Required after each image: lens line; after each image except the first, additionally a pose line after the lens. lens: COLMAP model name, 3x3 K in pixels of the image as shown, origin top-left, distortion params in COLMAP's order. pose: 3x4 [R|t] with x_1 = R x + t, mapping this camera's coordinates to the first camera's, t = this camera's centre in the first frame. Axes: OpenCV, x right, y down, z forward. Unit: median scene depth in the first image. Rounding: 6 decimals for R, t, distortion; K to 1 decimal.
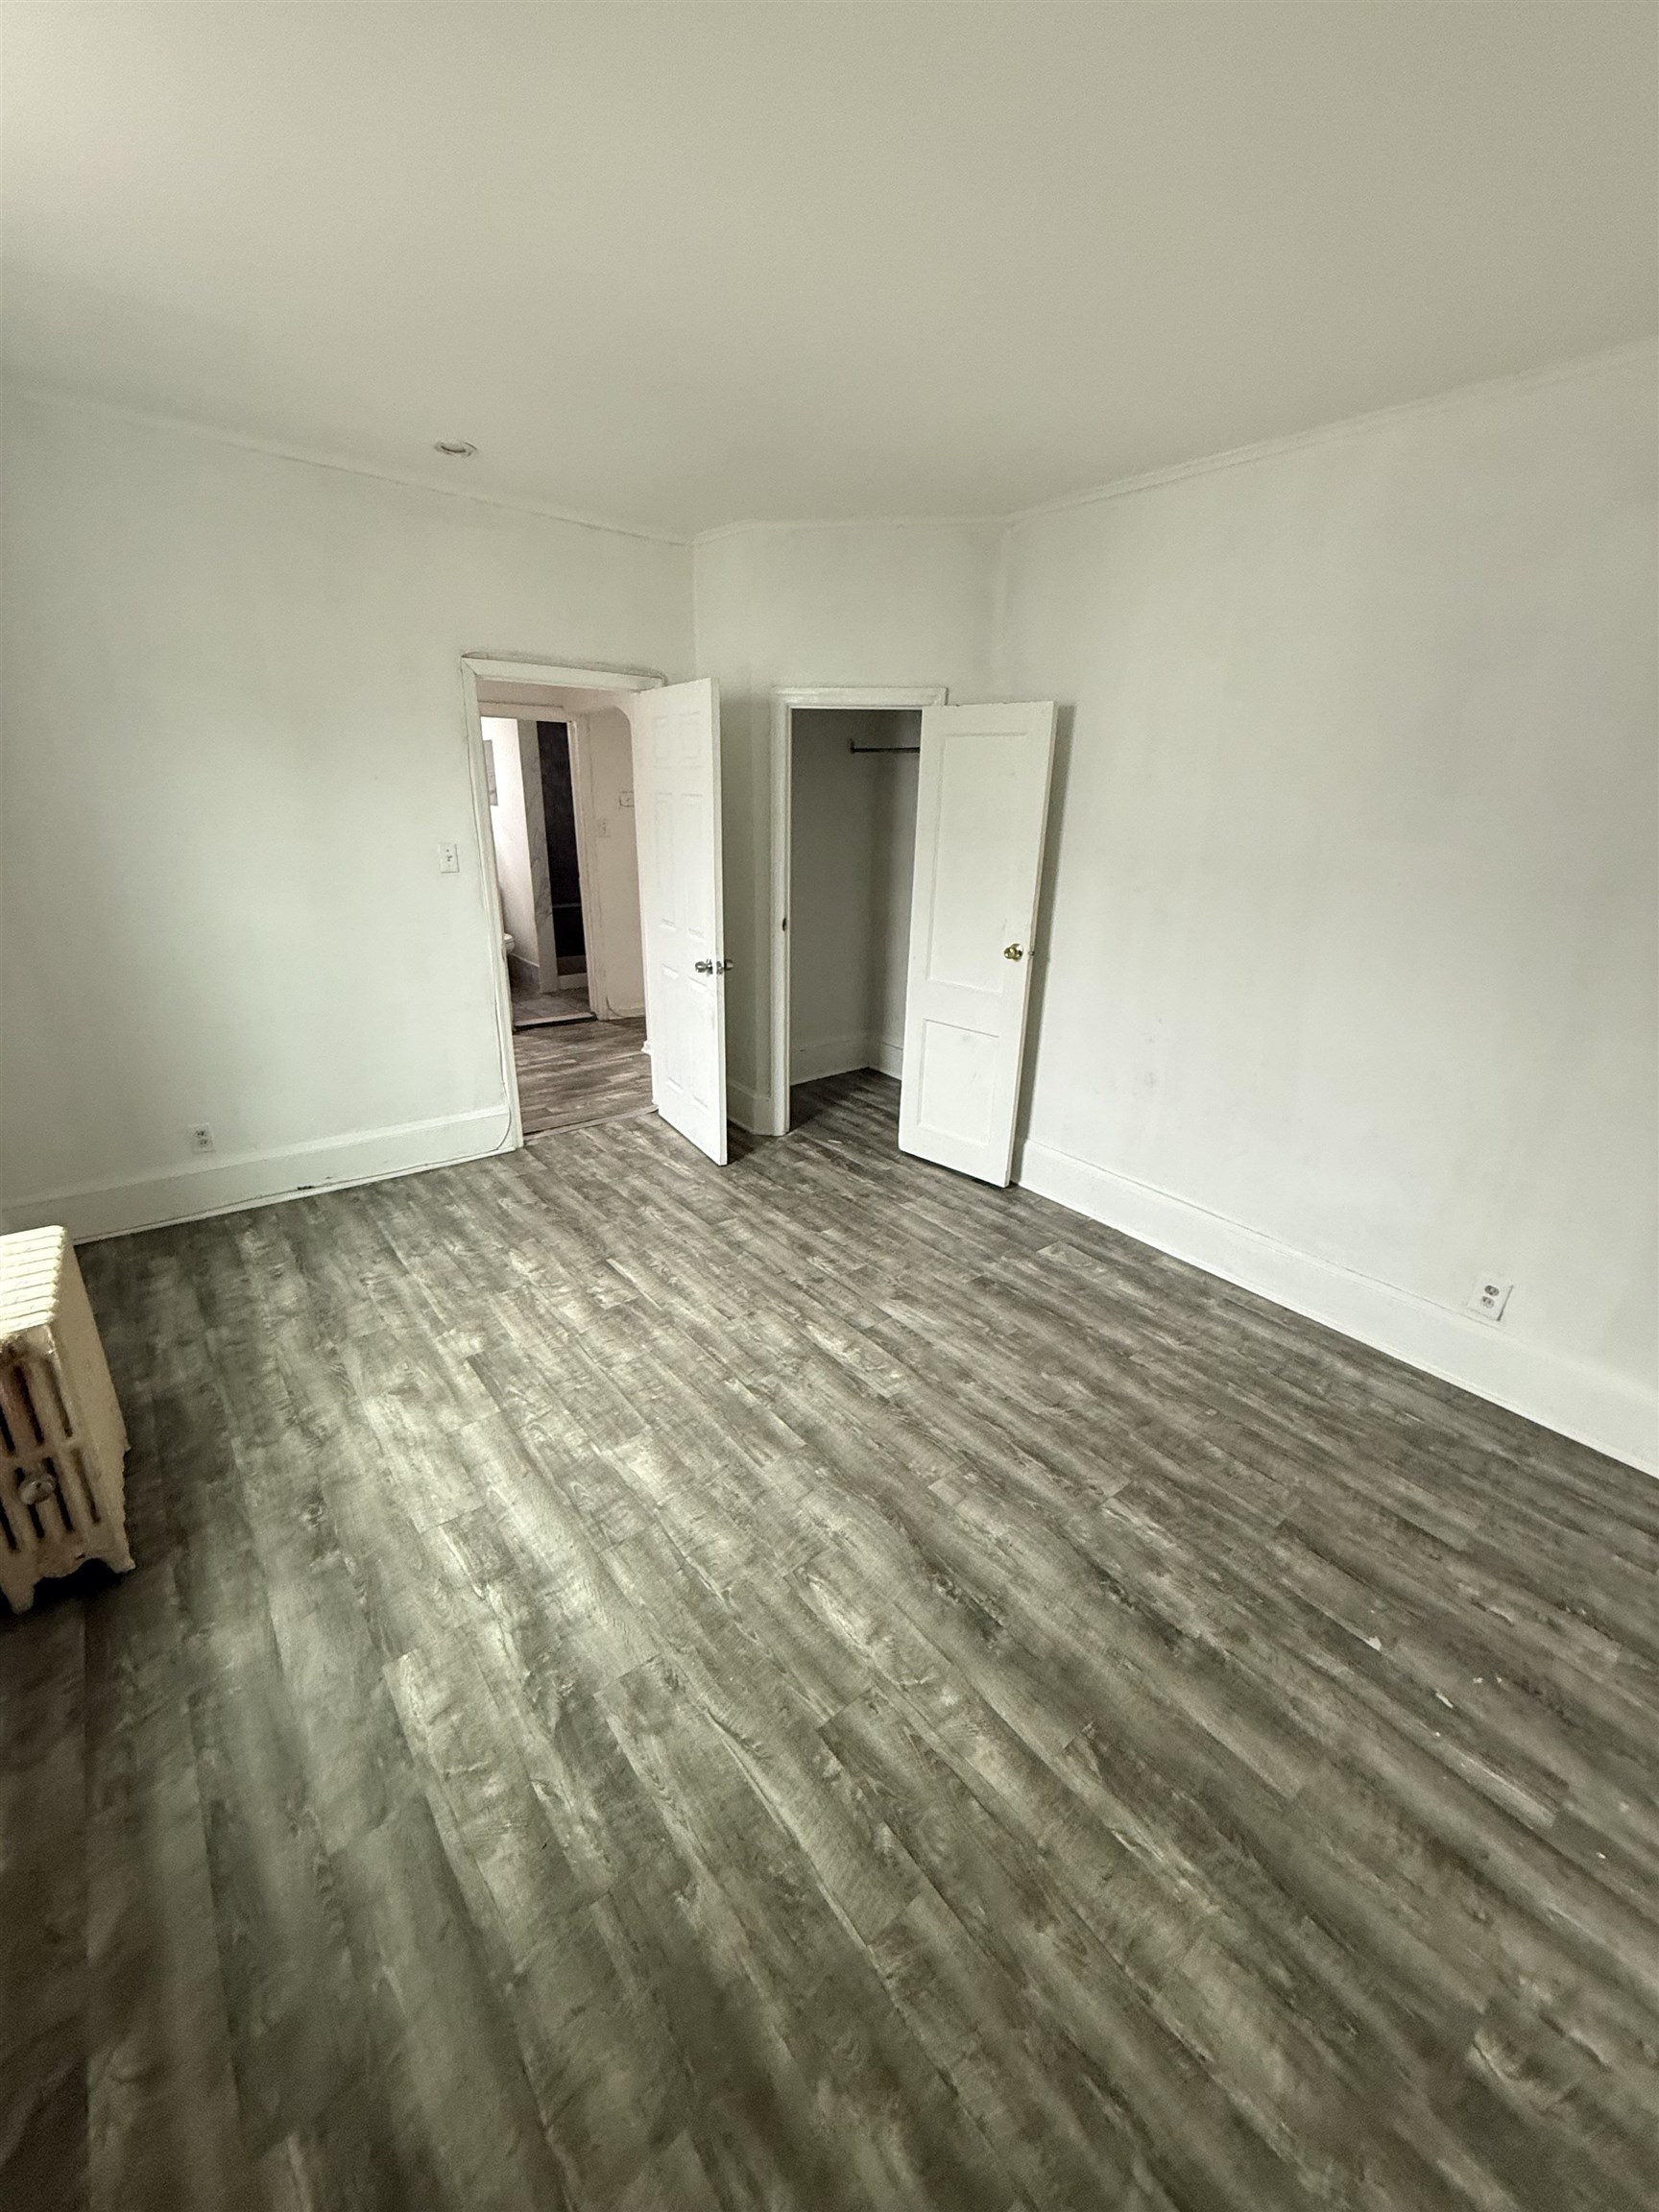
lens RADIAL K [[881.9, 0, 829.5], [0, 881.9, 1106.0], [0, 0, 1]] dist [-0.001523, 0.000548]
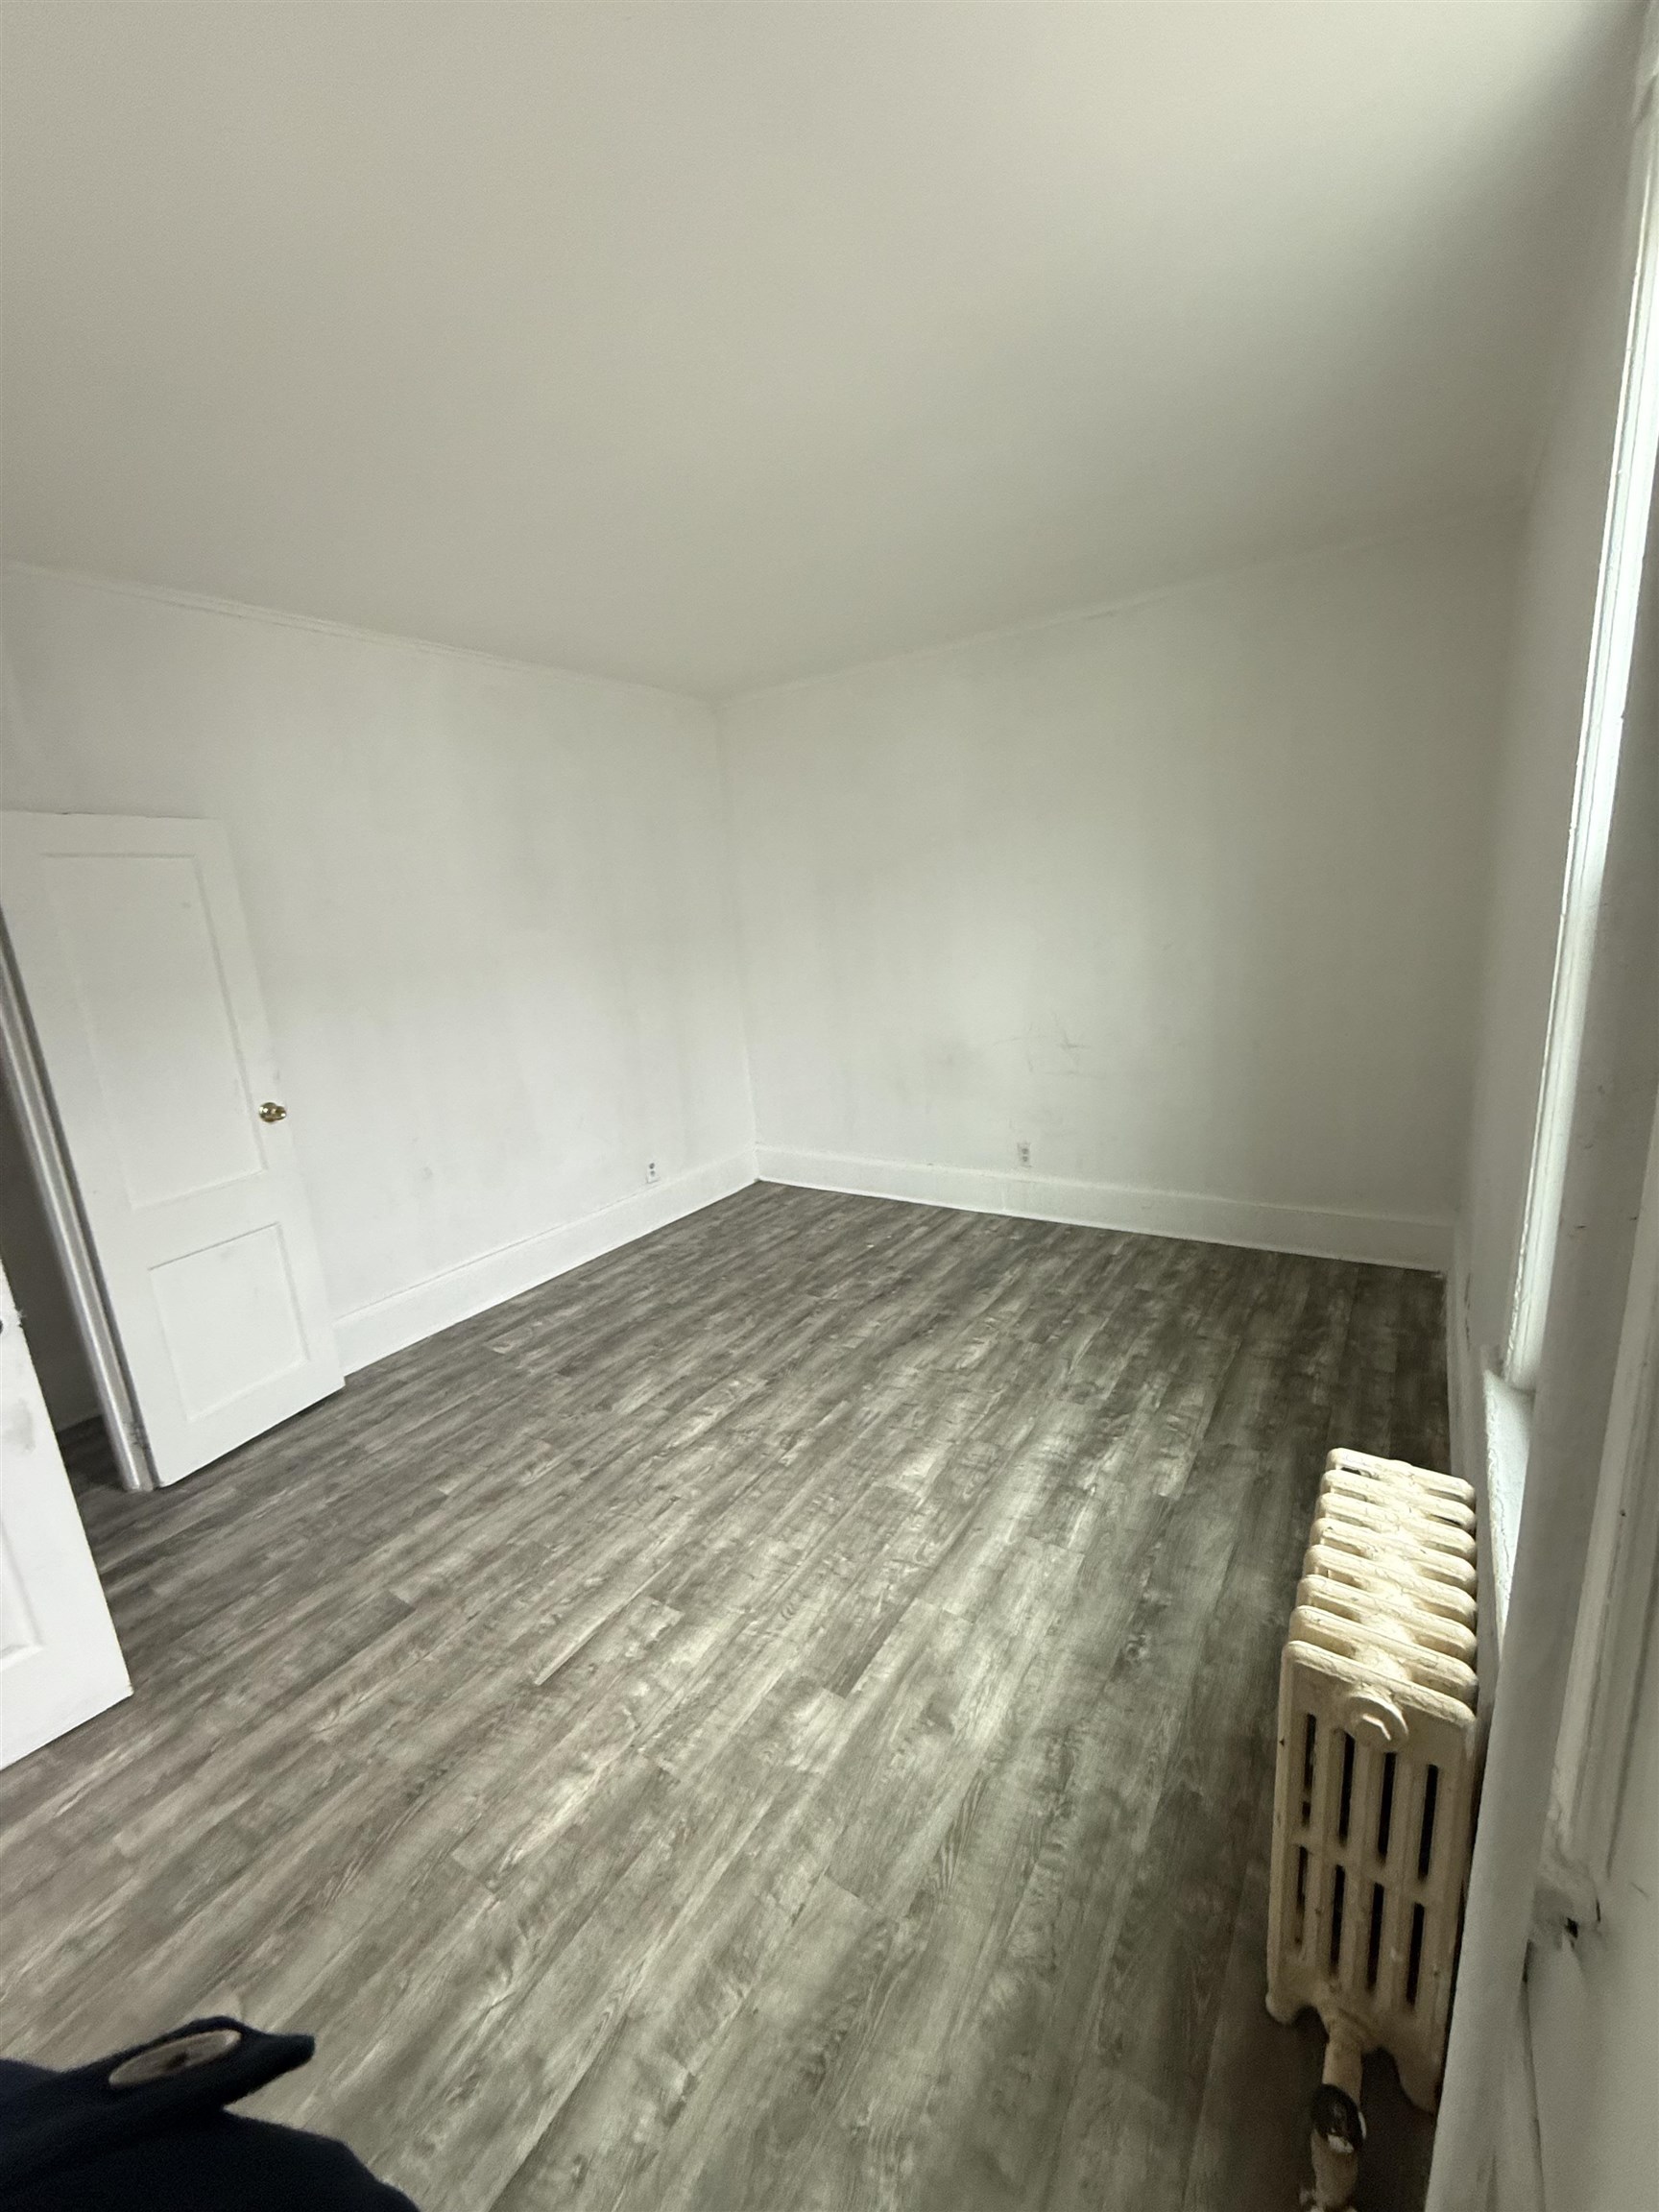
lens RADIAL K [[881.9, 0, 829.5], [0, 881.9, 1106.0], [0, 0, 1]] dist [-0.001523, 0.000548]
pose [[-0.304593, -0.227331, 0.924956, -1.079048], [0.383248, 0.859770, 0.337516, -0.397372], [-0.871977, 0.457293, -0.174756, 1.058705]]
